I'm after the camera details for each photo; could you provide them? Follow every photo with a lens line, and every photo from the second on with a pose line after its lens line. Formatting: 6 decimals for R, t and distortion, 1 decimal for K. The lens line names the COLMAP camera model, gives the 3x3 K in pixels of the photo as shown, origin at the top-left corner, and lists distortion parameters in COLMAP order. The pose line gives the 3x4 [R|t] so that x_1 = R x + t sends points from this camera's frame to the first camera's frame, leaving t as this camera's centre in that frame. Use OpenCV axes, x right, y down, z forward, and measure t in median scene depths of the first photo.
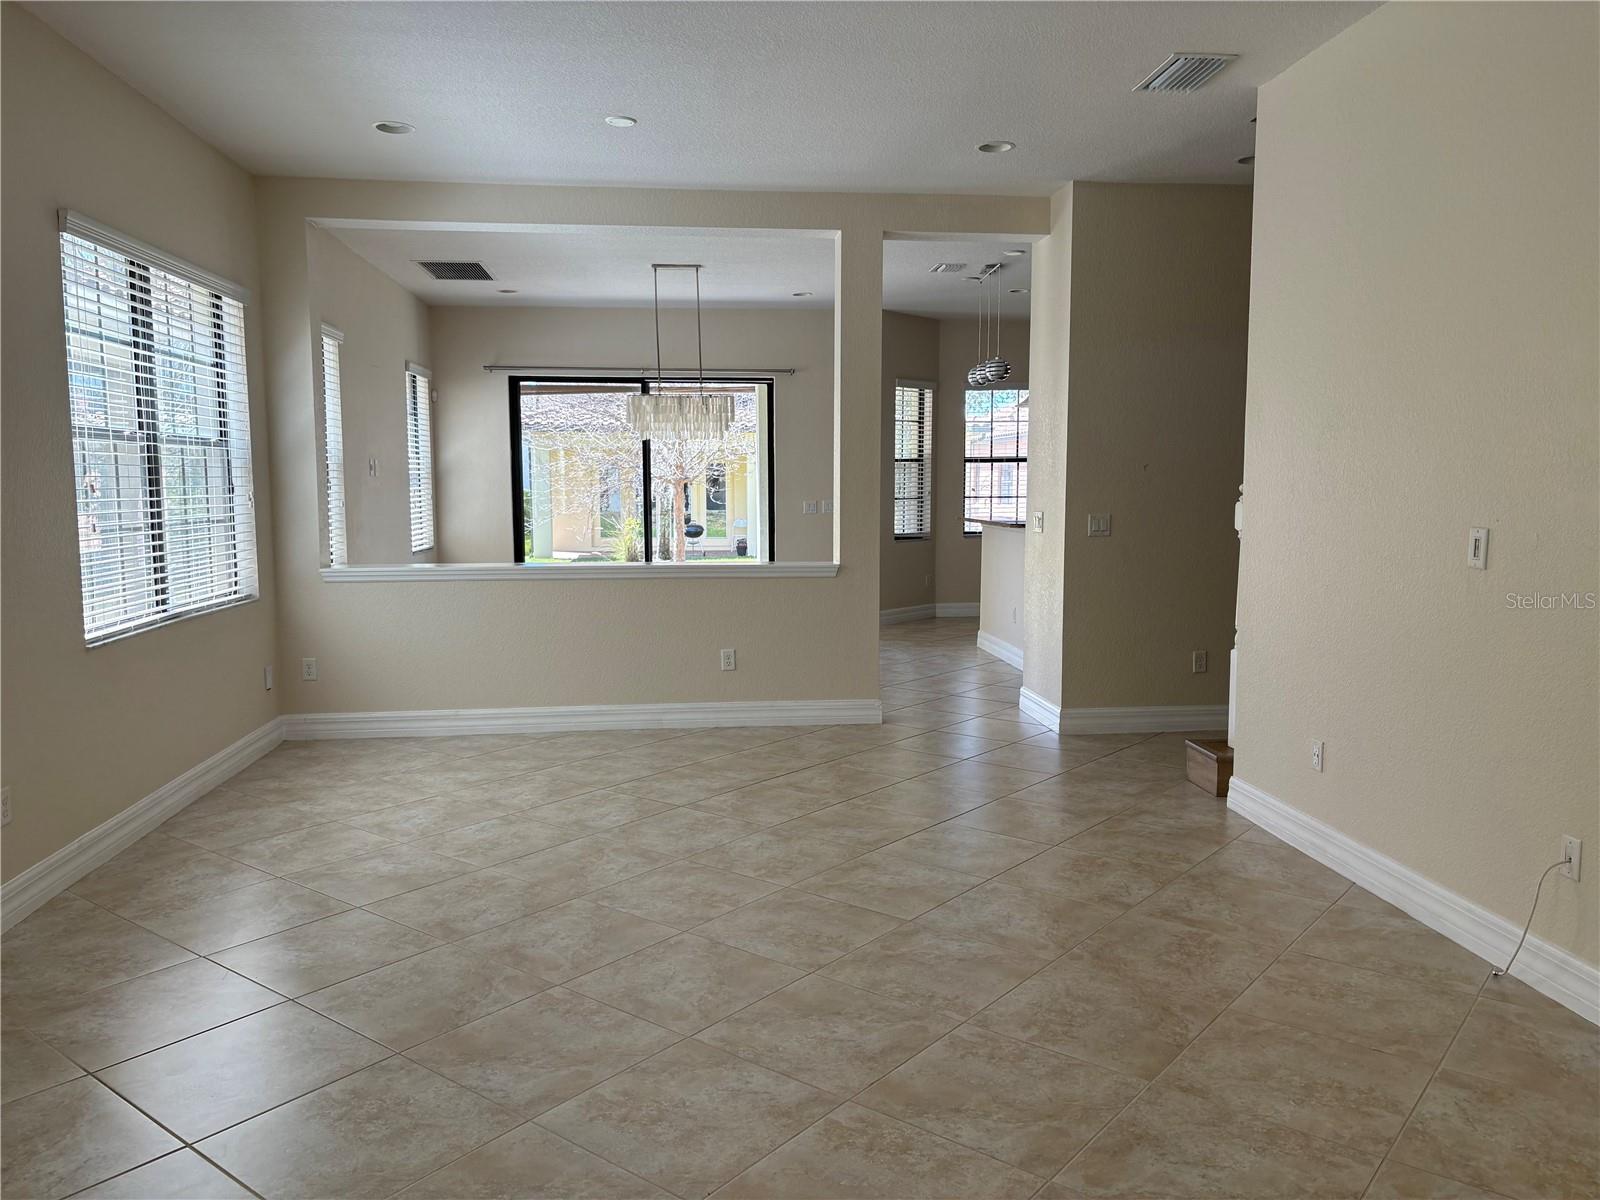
lens RADIAL K [[1215.4, 0, 799.1], [0, 1215.4, 605.3], [0, 0, 1]] dist [0.023955, -0.003837]
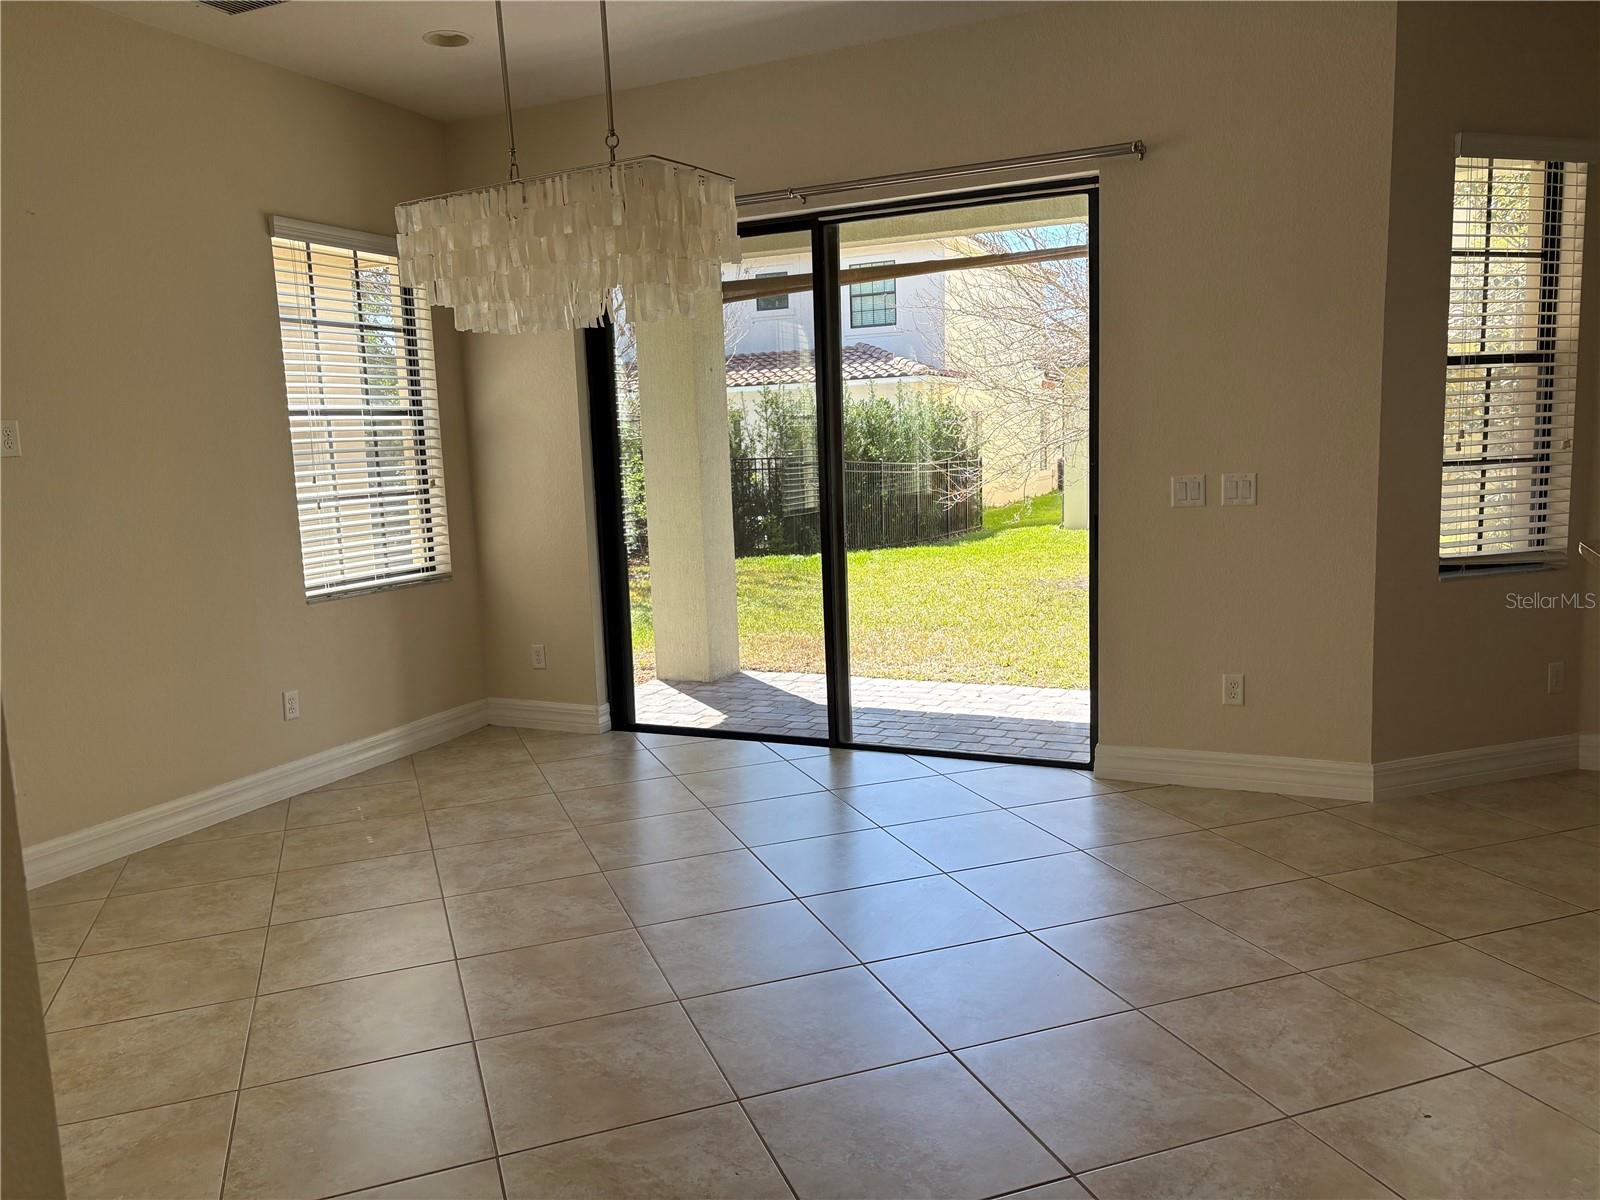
lens RADIAL K [[1215.4, 0, 801.8], [0, 1215.4, 588.8], [0, 0, 1]] dist [0.023955, -0.003837]
pose [[0.861087, 0.031812, -0.507462, 0.097216], [-0.015882, 0.999237, 0.035691, -0.057484], [0.508210, -0.022674, 0.860935, 0.555314]]
